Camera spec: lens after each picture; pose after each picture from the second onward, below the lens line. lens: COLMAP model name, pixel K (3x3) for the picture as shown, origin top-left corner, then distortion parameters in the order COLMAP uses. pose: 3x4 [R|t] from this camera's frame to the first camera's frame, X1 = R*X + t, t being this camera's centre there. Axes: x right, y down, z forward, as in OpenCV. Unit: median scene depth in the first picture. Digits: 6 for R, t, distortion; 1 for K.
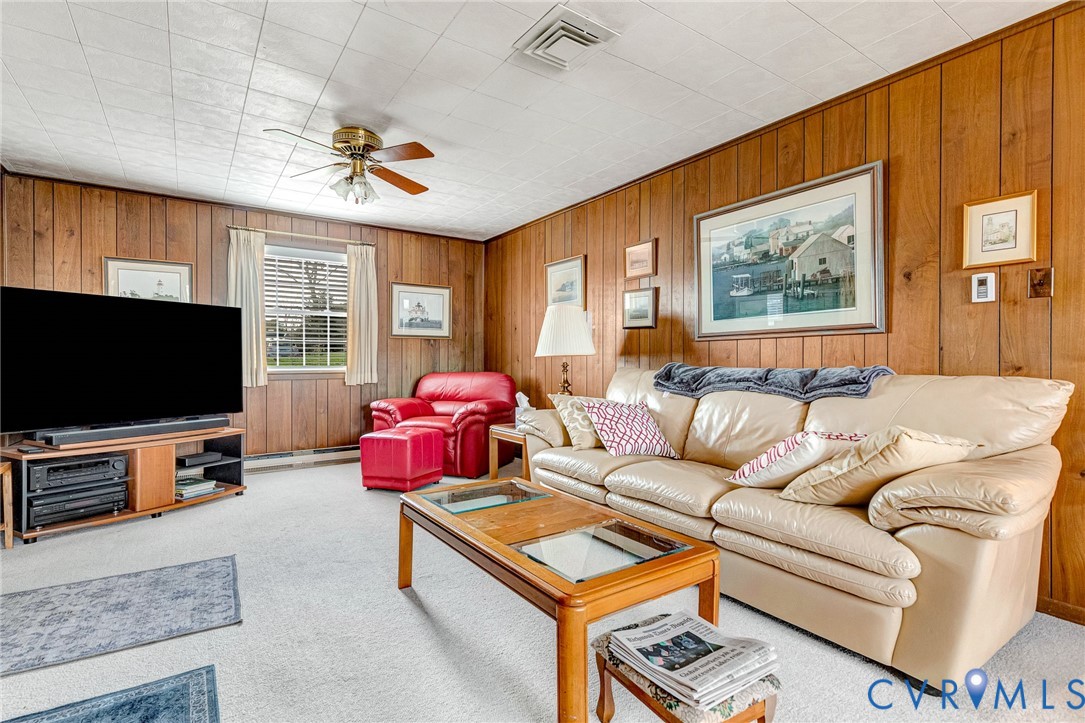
lens RADIAL K [[509.3, 0, 532.9], [0, 509.3, 364.5], [0, 0, 1]] dist [0.008970, -0.000425]
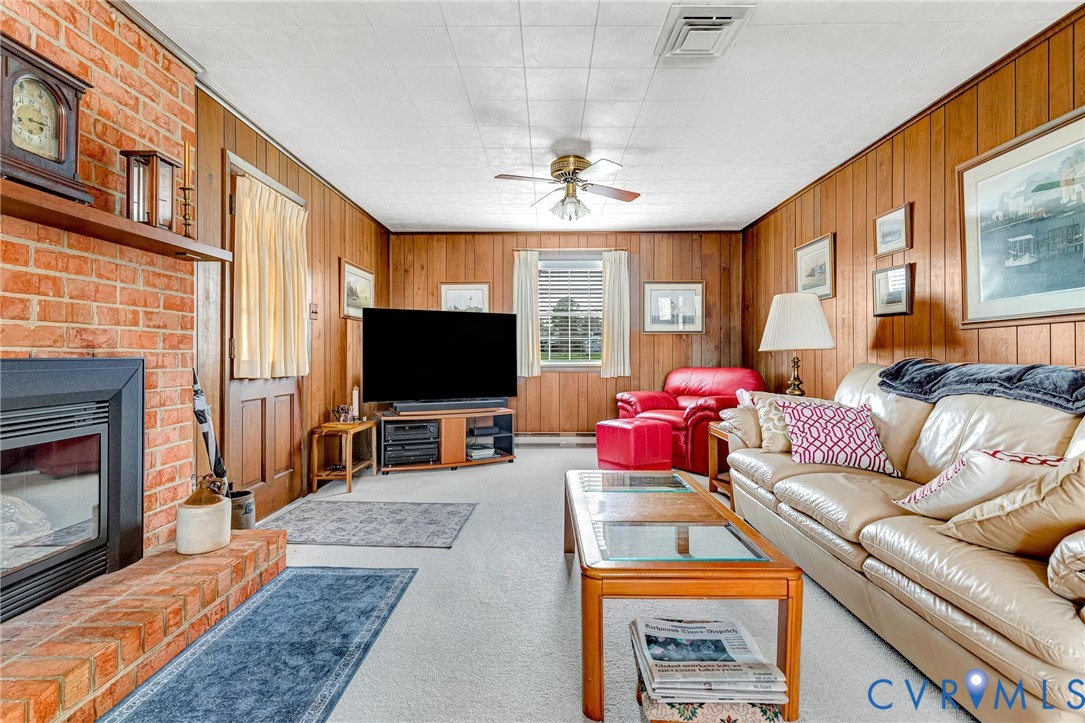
lens RADIAL K [[509.3, 0, 542.7], [0, 509.3, 352.5], [0, 0, 1]] dist [0.008970, -0.000425]
pose [[0.822831, -0.004498, -0.568268, 0.247147], [-0.003960, 0.999899, -0.013649, 0.002213], [0.568272, 0.013481, 0.822730, 0.012189]]
